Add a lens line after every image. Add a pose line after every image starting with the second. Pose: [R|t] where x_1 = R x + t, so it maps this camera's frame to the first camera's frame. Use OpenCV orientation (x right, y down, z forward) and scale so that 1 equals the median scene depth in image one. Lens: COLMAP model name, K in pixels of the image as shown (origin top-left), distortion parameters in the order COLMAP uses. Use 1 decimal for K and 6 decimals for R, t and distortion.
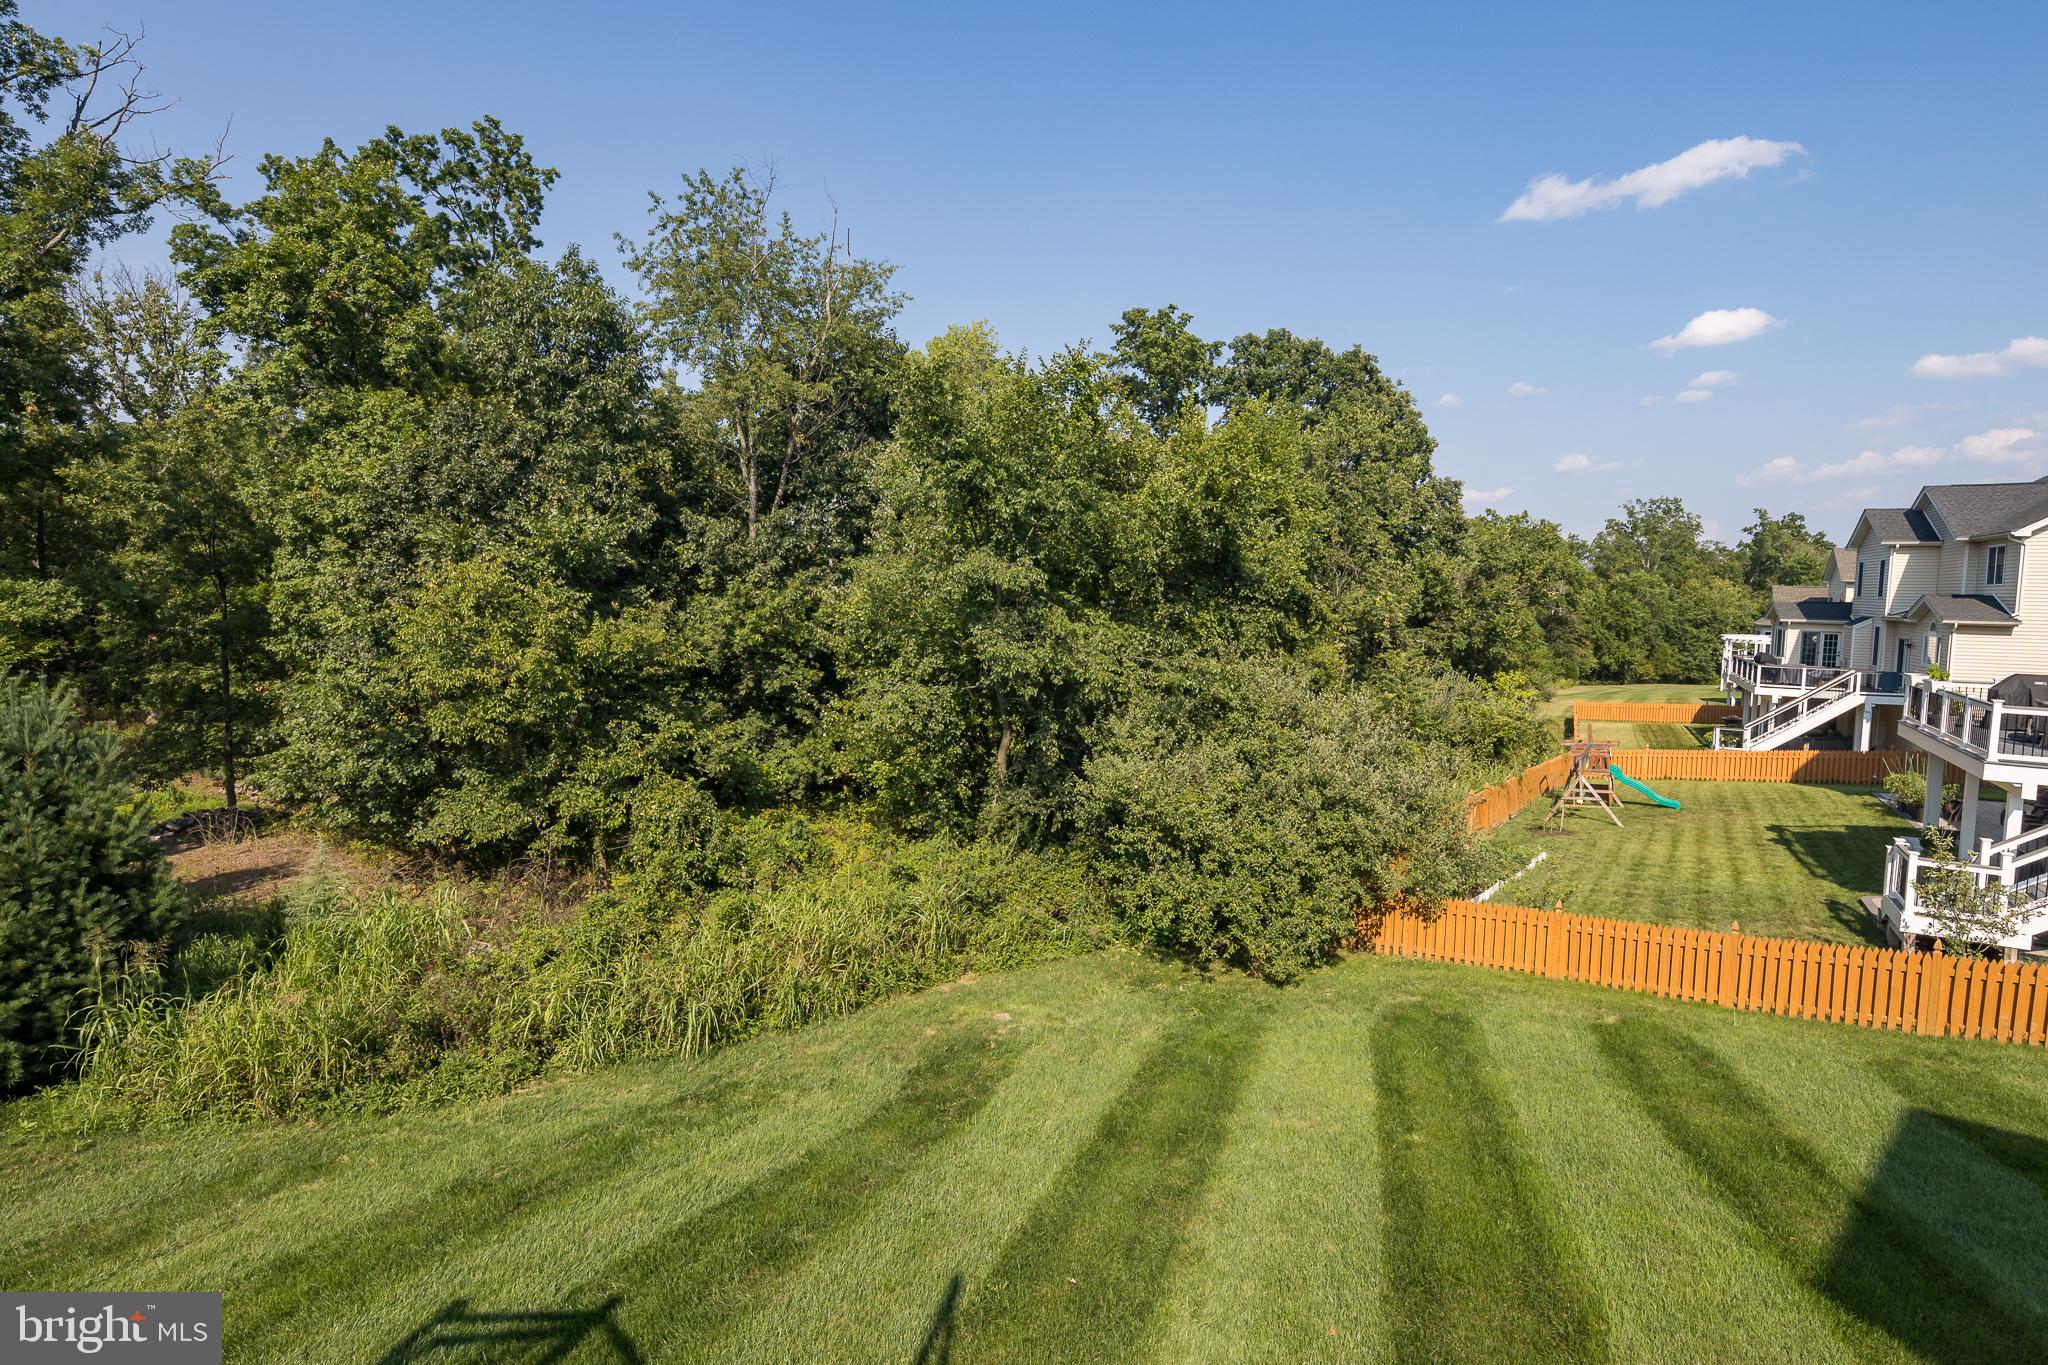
lens RADIAL K [[1002.8, 0, 1028.7], [0, 1002.8, 667.0], [0, 0, 1]] dist [0.009446, -0.006347]
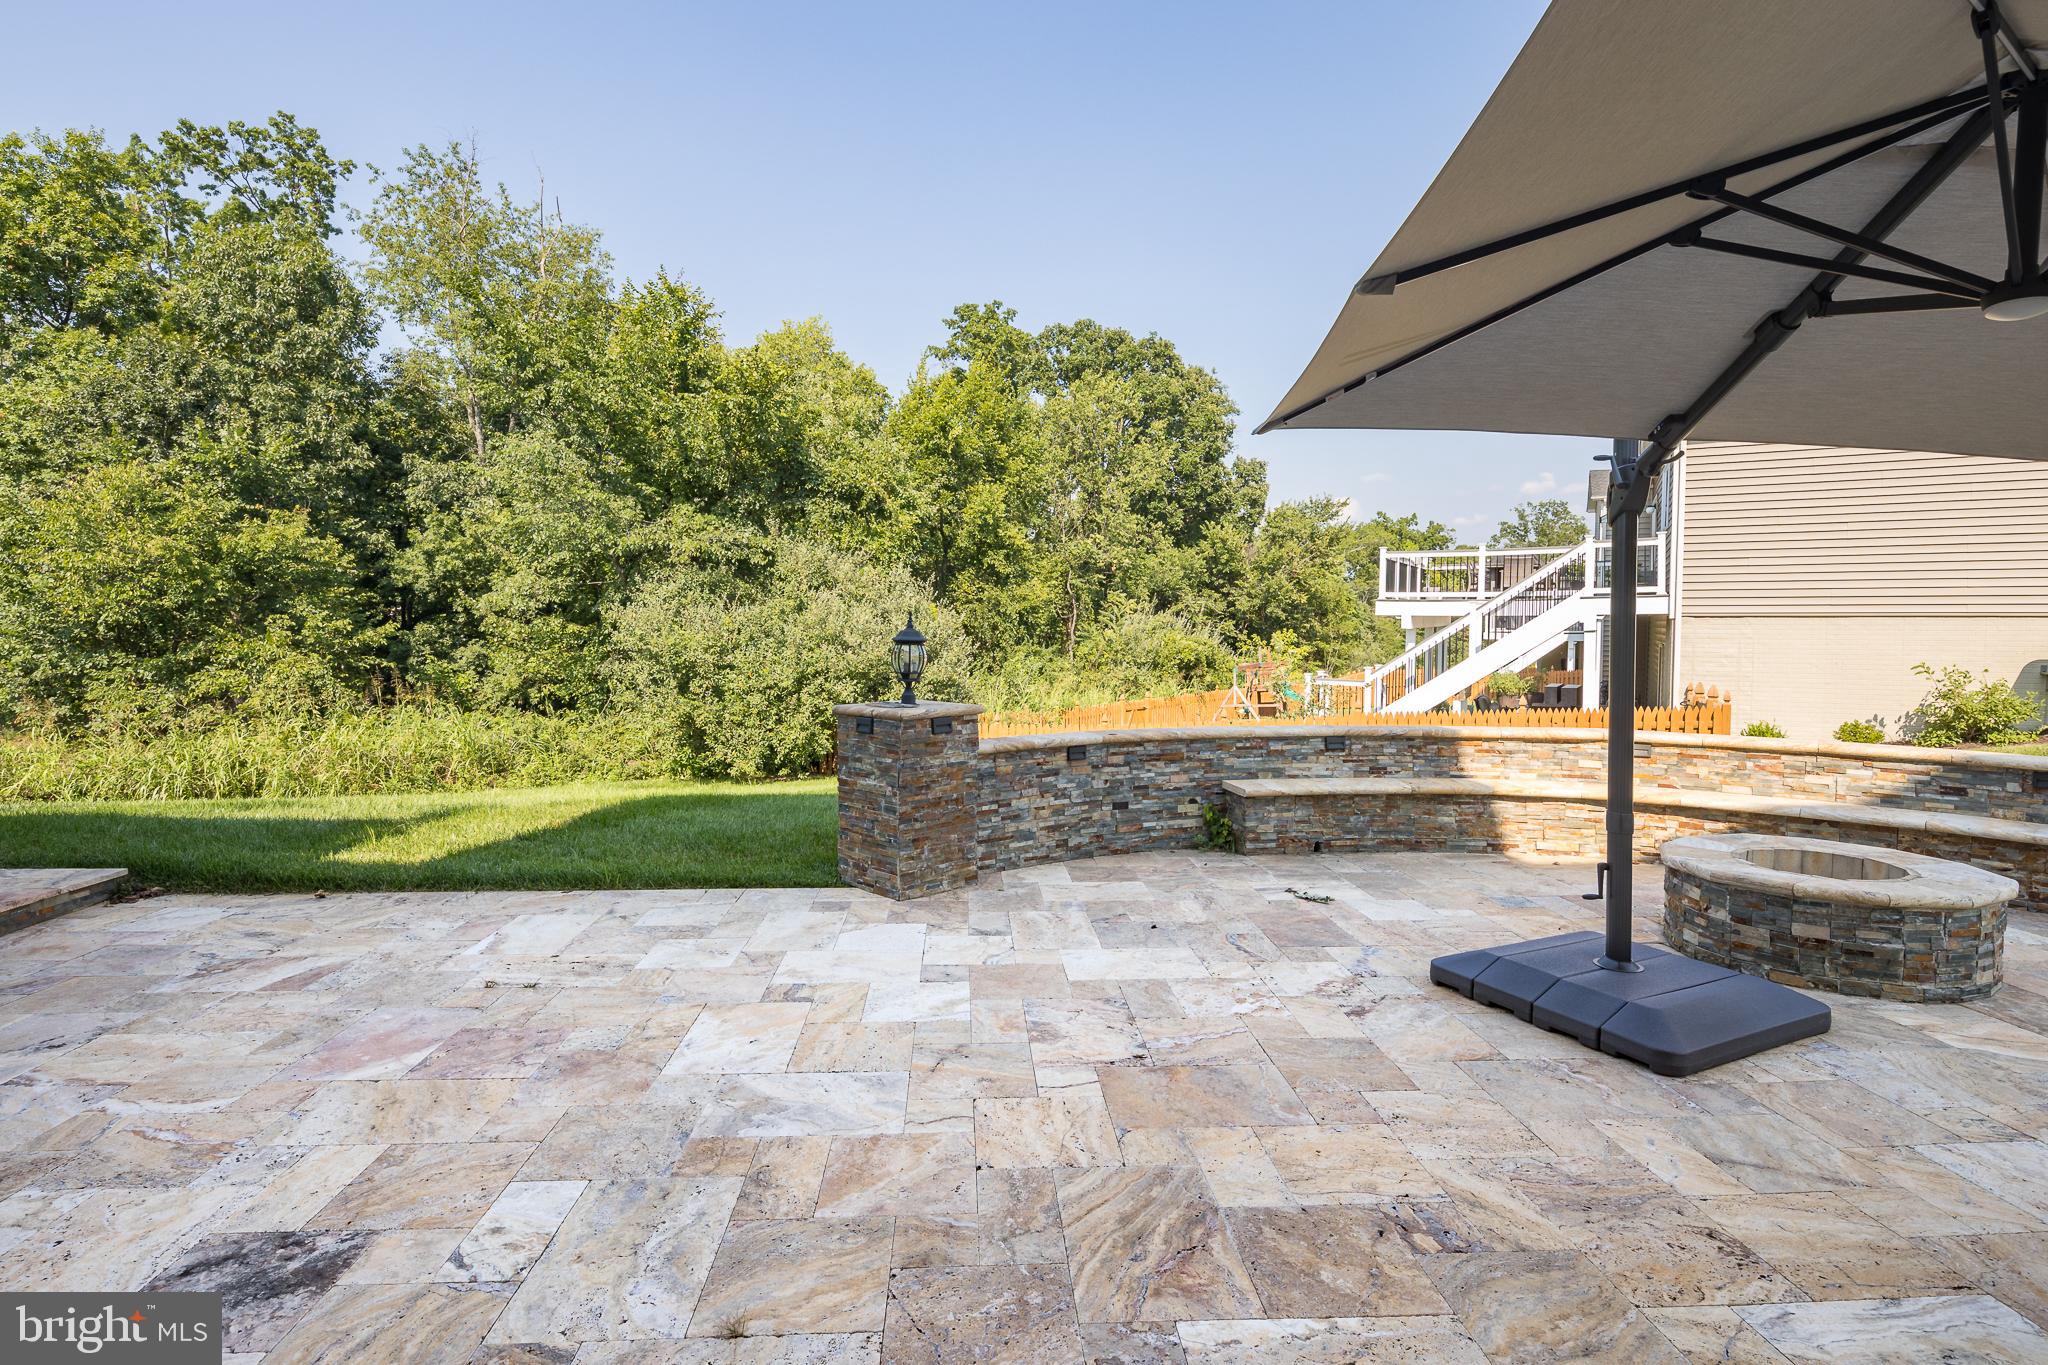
lens RADIAL K [[1002.8, 0, 1031.4], [0, 1002.8, 662.7], [0, 0, 1]] dist [0.009446, -0.006347]
pose [[0.999211, -0.017284, 0.035765, 0.236602], [0.018401, 0.999346, -0.031128, 0.095208], [-0.035204, 0.031762, 0.998875, -0.083127]]
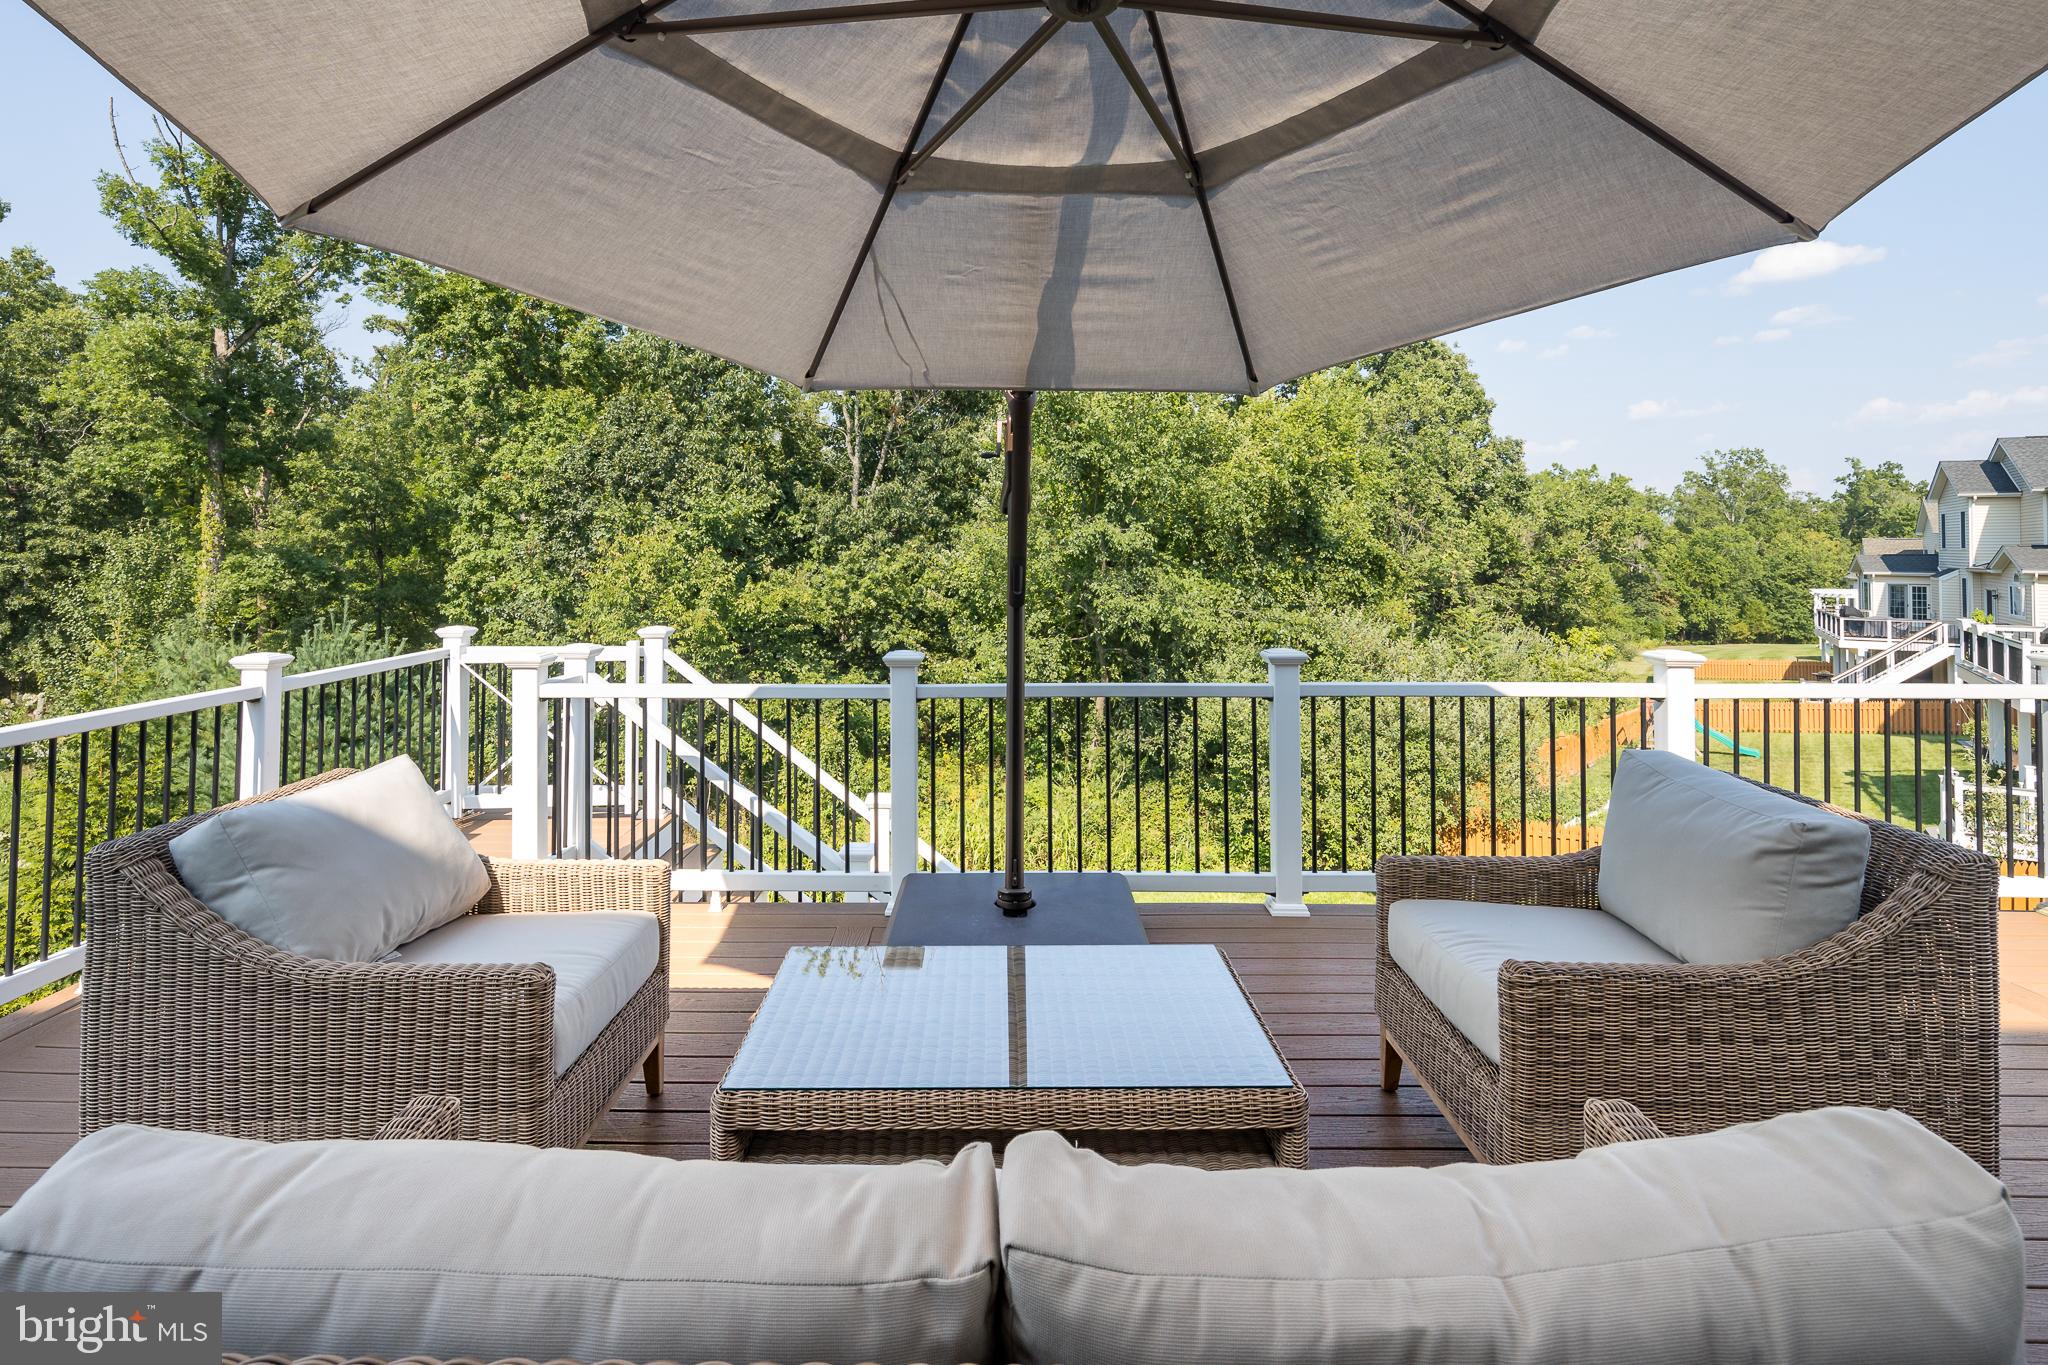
lens RADIAL K [[1002.8, 0, 1003.7], [0, 1002.8, 544.5], [0, 0, 1]] dist [0.009446, -0.006347]
pose [[0.996887, -0.013954, -0.077600, -0.028040], [0.007303, 0.996325, -0.085337, 0.005632], [0.078506, 0.084505, 0.993326, -0.074424]]
